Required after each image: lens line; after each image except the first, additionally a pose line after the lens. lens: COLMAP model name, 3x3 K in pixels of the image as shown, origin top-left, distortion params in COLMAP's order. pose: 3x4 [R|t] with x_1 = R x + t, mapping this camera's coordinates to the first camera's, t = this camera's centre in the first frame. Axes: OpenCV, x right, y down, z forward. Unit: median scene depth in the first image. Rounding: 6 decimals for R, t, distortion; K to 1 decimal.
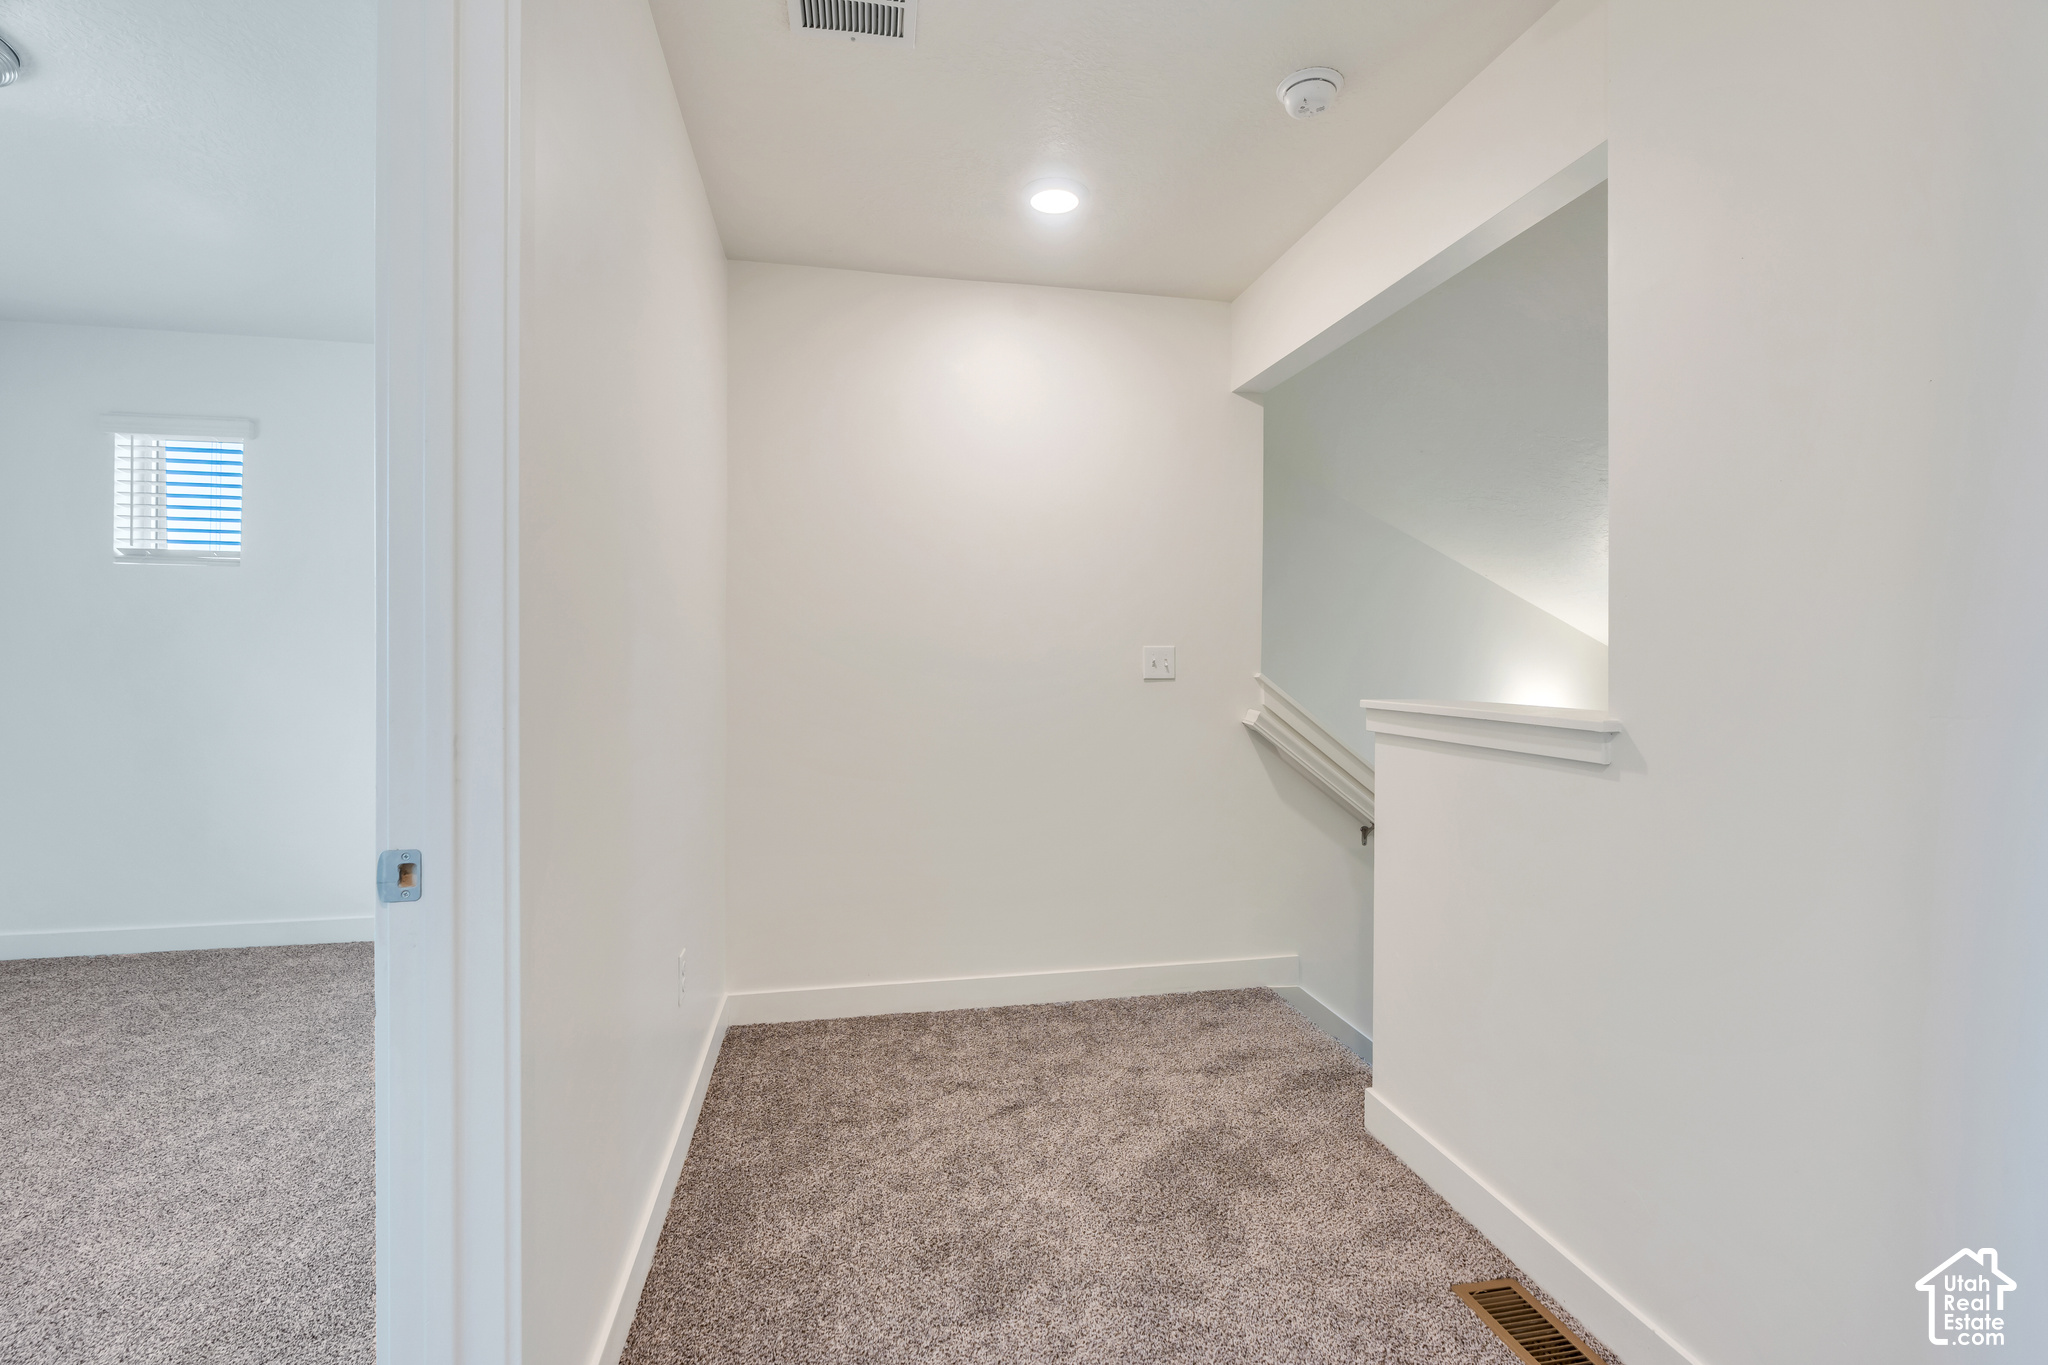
lens RADIAL K [[922.2, 0, 1028.3], [0, 922.2, 653.2], [0, 0, 1]] dist [0.000455, 0.000141]
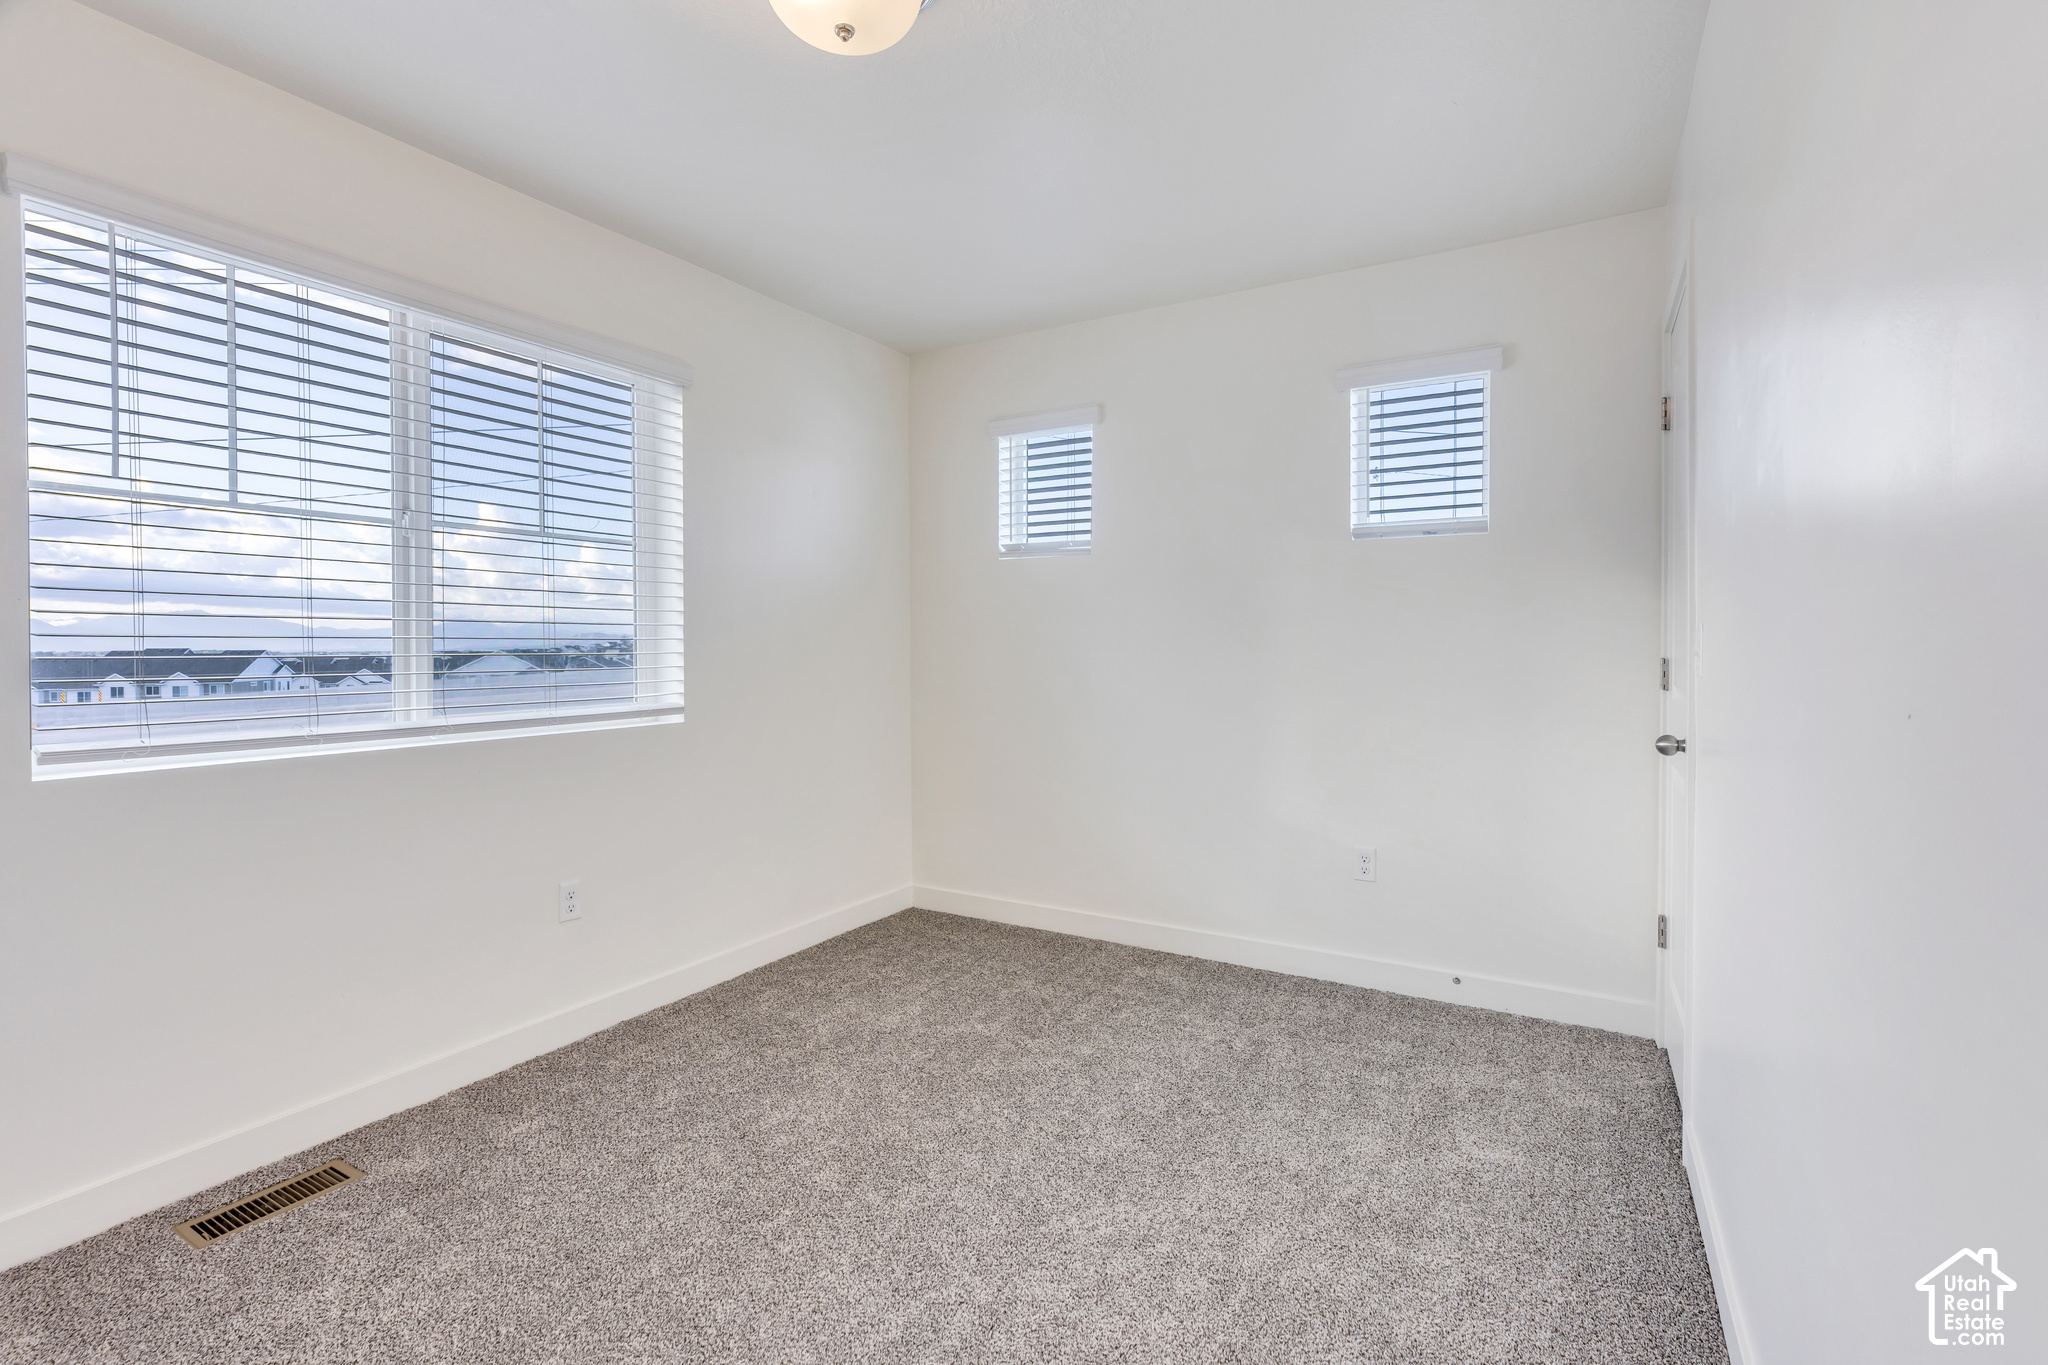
lens RADIAL K [[922.2, 0, 1022.7], [0, 922.2, 680.1], [0, 0, 1]] dist [0.000455, 0.000141]
pose [[0.742558, 0.023466, -0.669370, -0.305228], [0.004571, 0.999185, 0.040099, 0.000351], [0.669766, -0.032836, 0.741846, 0.266736]]
